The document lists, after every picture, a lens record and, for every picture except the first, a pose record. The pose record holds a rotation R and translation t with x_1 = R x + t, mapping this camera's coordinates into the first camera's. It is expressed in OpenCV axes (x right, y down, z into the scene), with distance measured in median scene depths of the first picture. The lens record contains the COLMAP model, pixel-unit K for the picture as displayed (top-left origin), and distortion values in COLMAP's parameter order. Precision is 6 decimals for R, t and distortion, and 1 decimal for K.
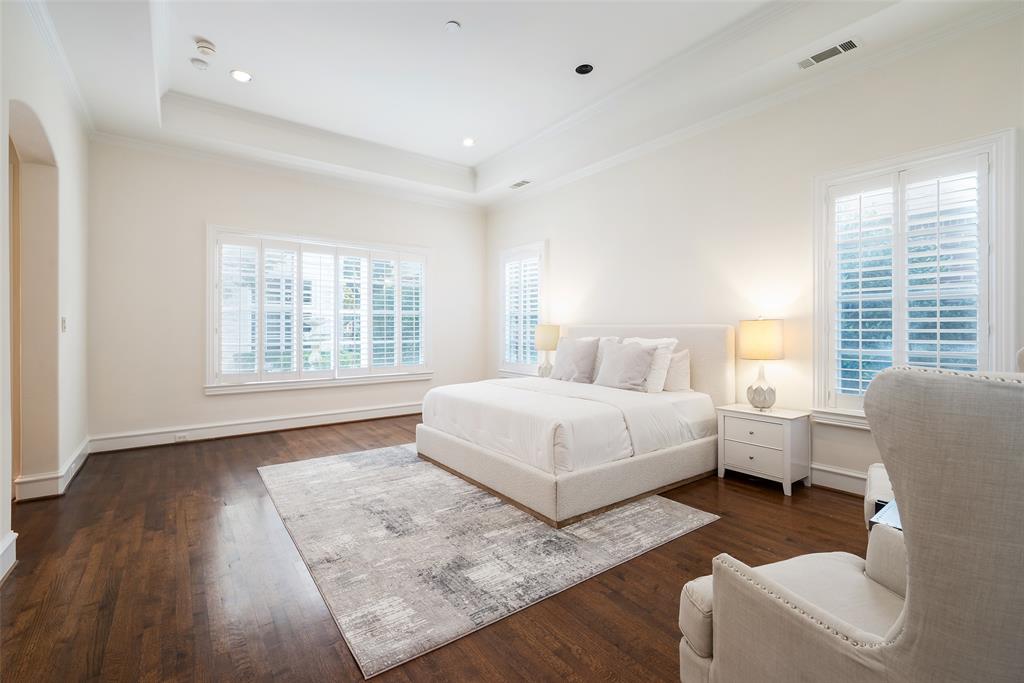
lens RADIAL K [[456.7, 0, 510.4], [0, 456.7, 329.2], [0, 0, 1]] dist [0.000521, 0.000079]
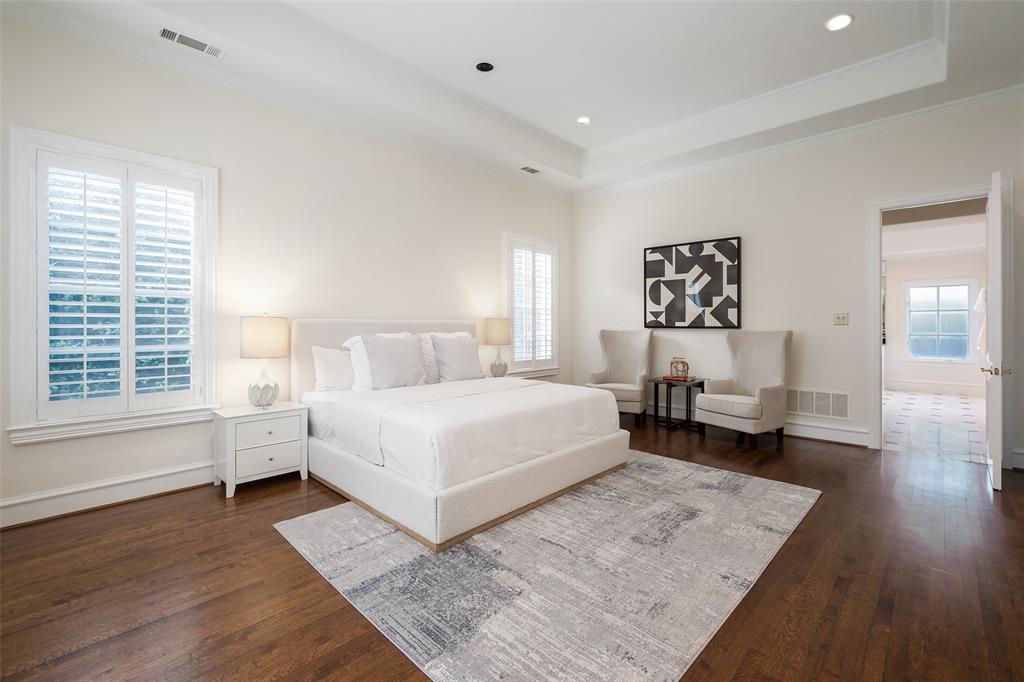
lens RADIAL K [[427.2, 0, 543.3], [0, 427.2, 326.3], [0, 0, 1]] dist [-0.000051, 0.000030]
pose [[-0.188666, -0.001862, 0.982040, -0.802029], [-0.000010, 0.999998, 0.001895, 0.002059], [-0.982041, 0.000347, -0.188665, 1.056231]]
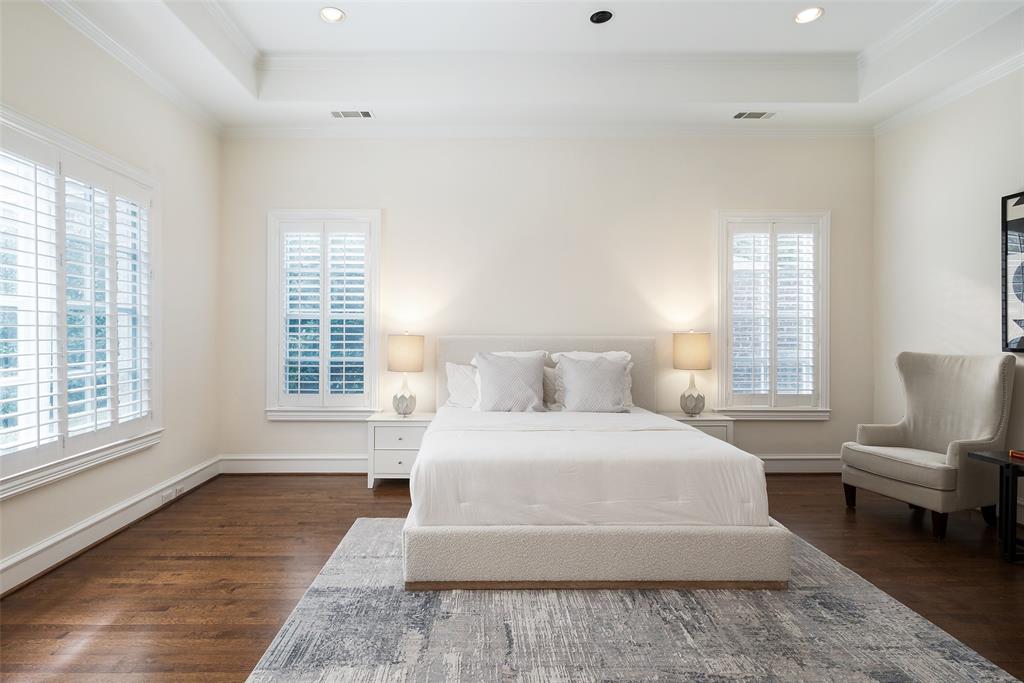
lens RADIAL K [[519.0, 0, 507.9], [0, 519.0, 332.2], [0, 0, 1]] dist [-0.002551, -0.000230]
pose [[0.579713, 0.002650, 0.814816, -0.676247], [-0.004571, 0.999990, 0.000000, -0.020184], [-0.814808, -0.003725, 0.579719, 0.610672]]
